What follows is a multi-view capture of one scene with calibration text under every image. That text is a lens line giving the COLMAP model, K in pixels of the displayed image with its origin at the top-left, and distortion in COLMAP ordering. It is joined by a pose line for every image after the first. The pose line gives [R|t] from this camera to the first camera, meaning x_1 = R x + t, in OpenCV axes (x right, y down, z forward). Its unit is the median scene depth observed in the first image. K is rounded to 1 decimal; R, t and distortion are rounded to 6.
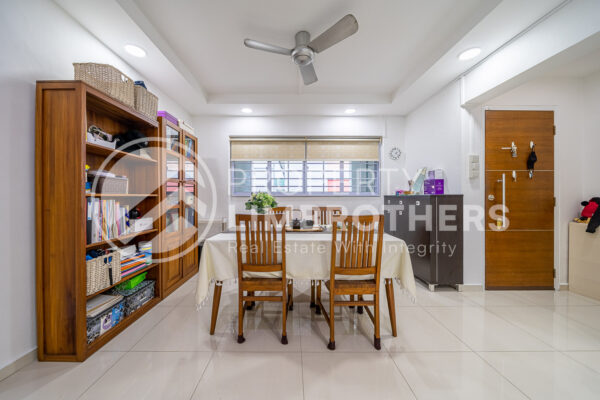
lens RADIAL K [[212.5, 0, 298.0], [0, 212.5, 196.8], [0, 0, 1]] dist [-0.011653, -0.000072]
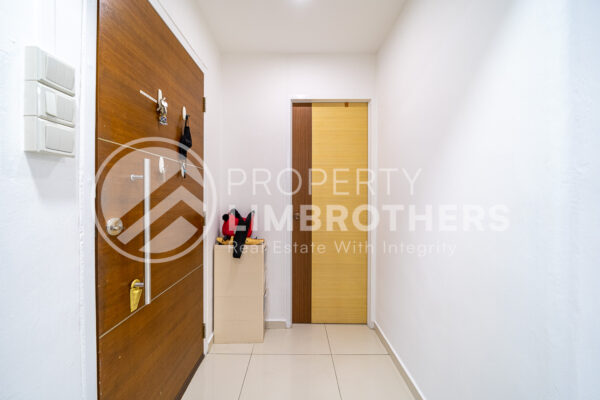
lens RADIAL K [[212.5, 0, 300.5], [0, 212.5, 195.9], [0, 0, 1]] dist [-0.011653, -0.000072]
pose [[0.007790, 0.007422, 0.999942, 0.597544], [0.010124, 0.999921, -0.007500, -0.036981], [-0.999918, 0.010182, 0.007714, 0.711234]]
